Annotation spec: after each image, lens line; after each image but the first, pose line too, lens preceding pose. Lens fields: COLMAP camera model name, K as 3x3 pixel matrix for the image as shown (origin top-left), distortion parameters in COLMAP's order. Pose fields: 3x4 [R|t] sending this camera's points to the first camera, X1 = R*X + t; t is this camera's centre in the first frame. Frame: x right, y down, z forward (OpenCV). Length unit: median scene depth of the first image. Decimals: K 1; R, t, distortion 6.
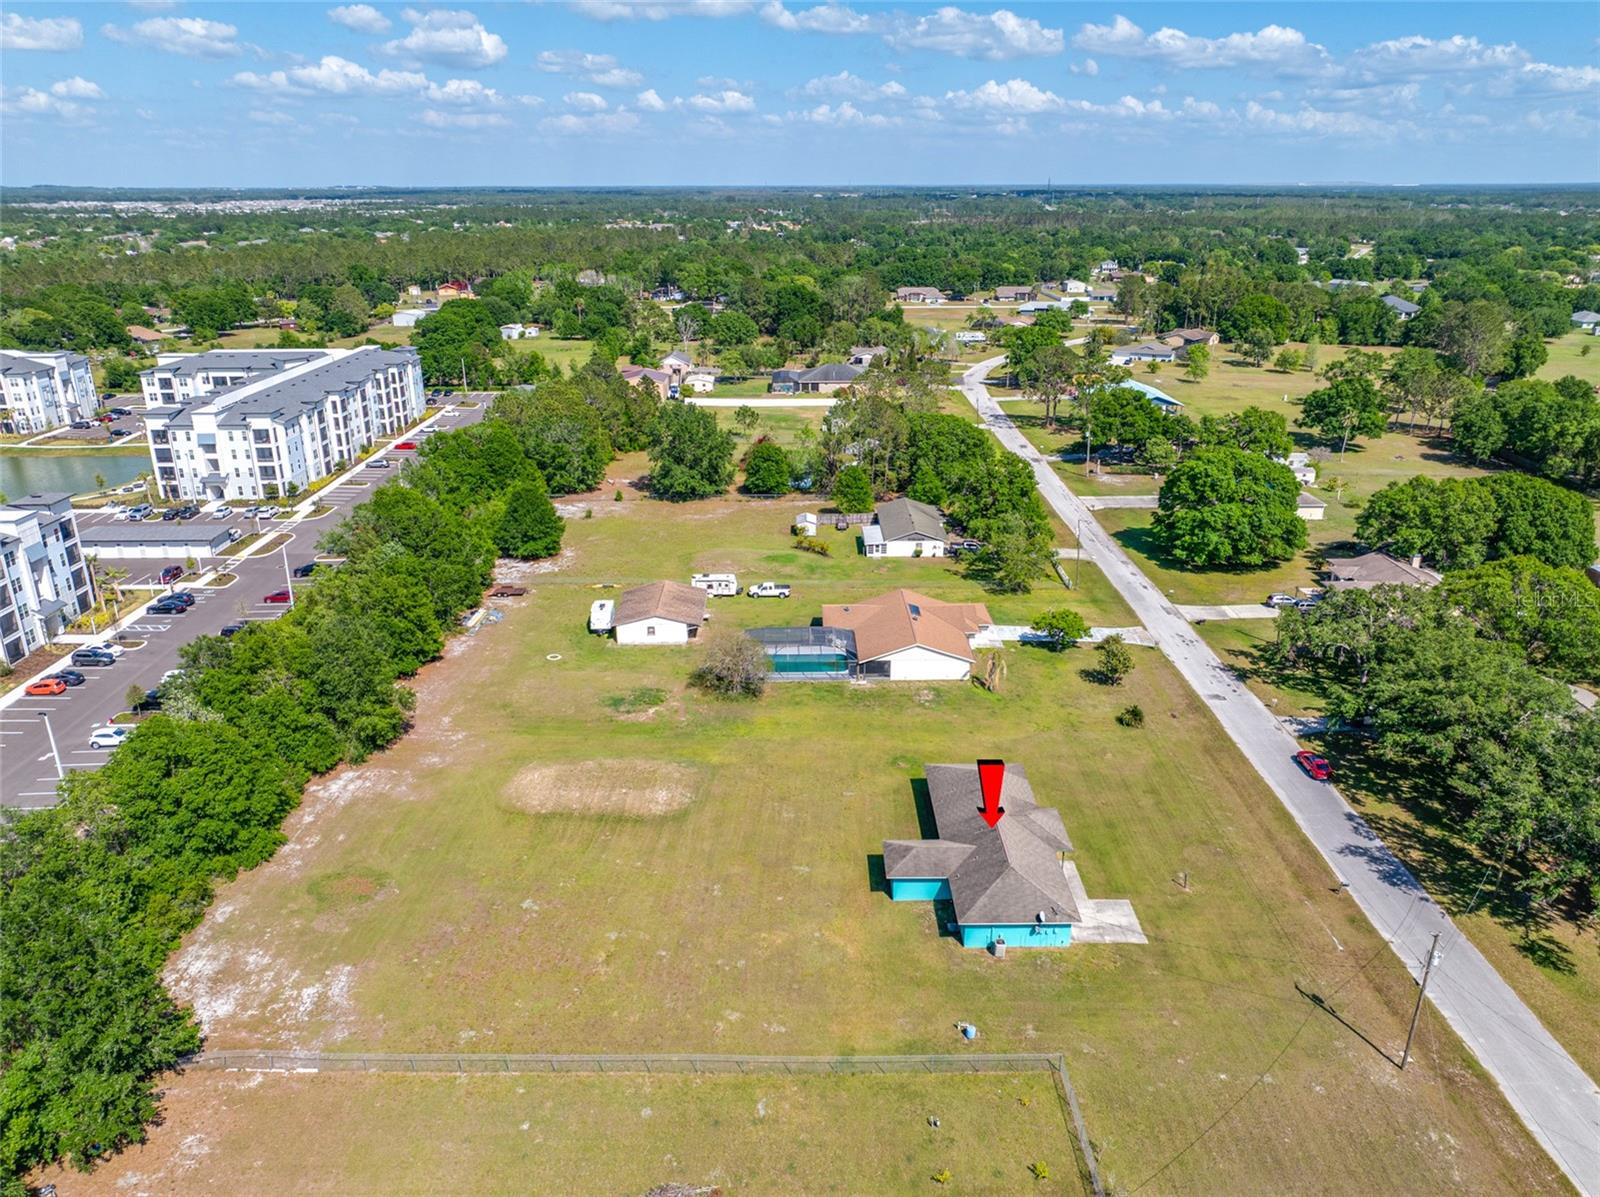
lens RADIAL K [[1118.5, 0, 805.7], [0, 1118.5, 600.4], [0, 0, 1]] dist [-0.005035, -0.002928]
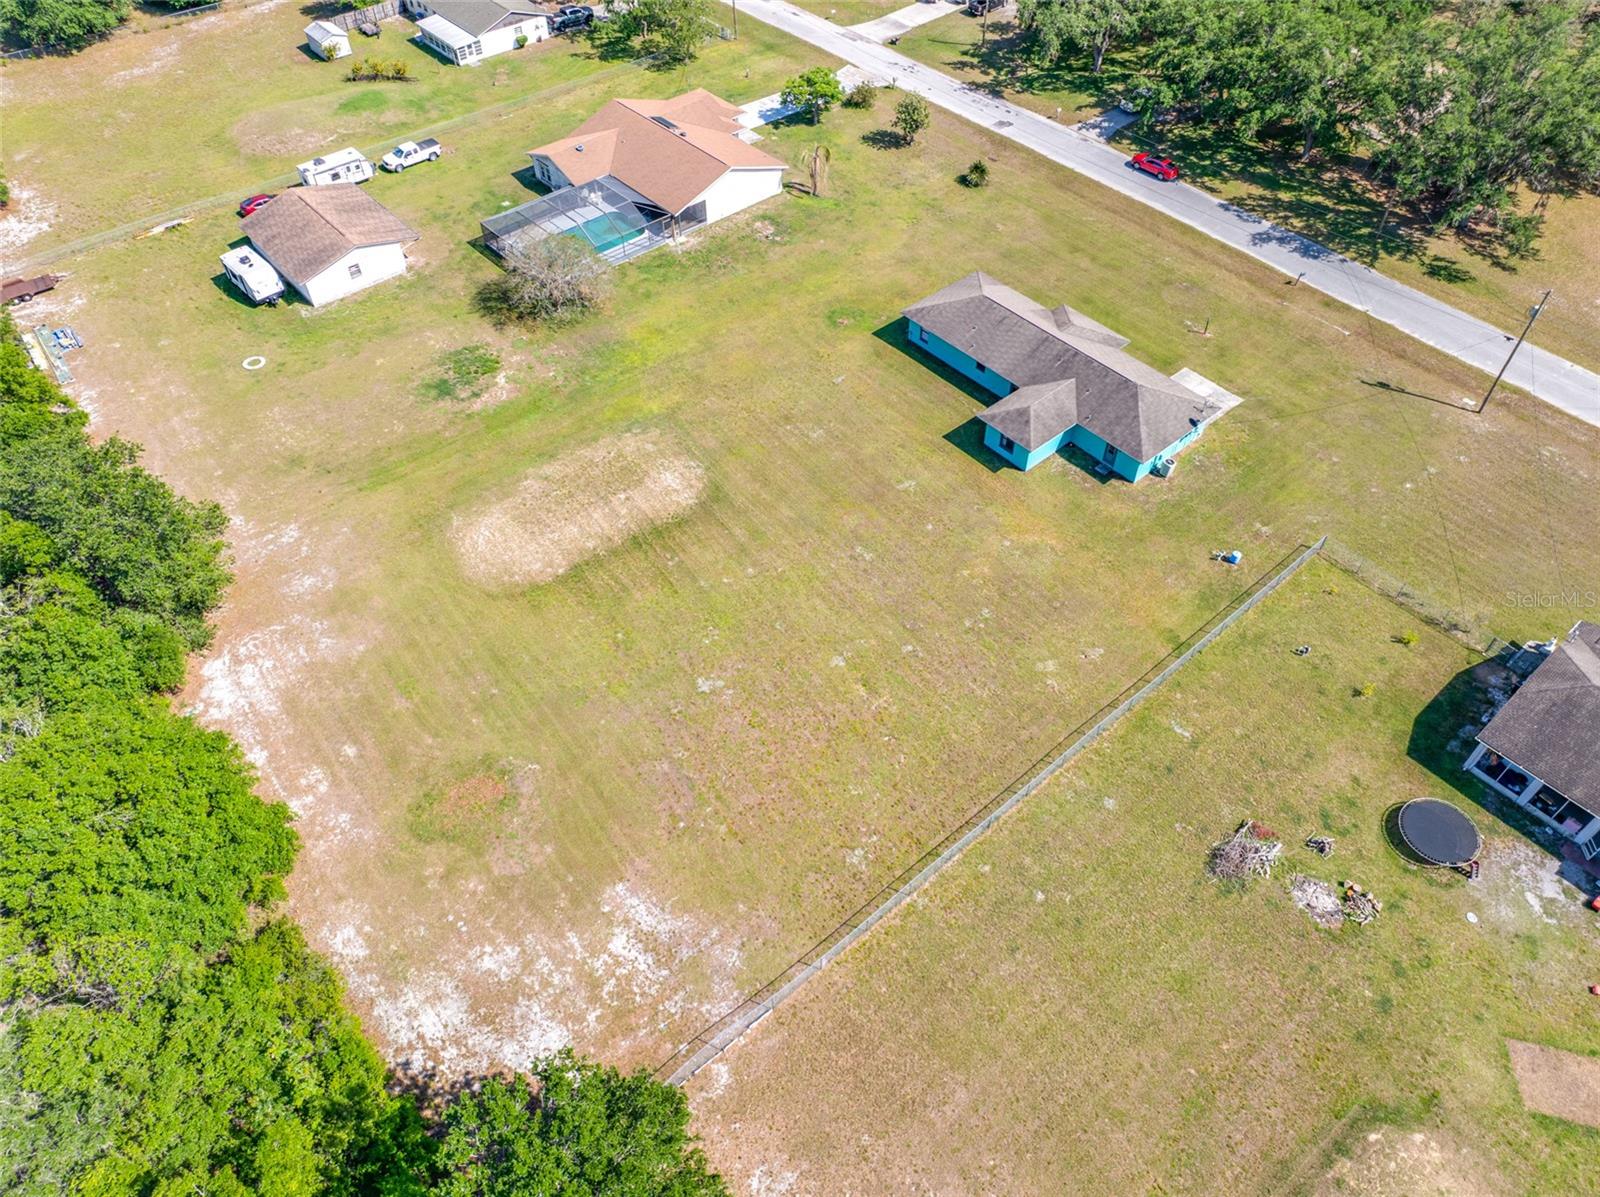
lens RADIAL K [[1122.7, 0, 803.2], [0, 1122.7, 591.0], [0, 0, 1]] dist [-0.005730, 0.010680]
pose [[0.761243, -0.481197, 0.434693, -0.289388], [0.227613, 0.825965, 0.515727, -0.092048], [-0.607208, -0.293652, 0.738287, 0.241994]]
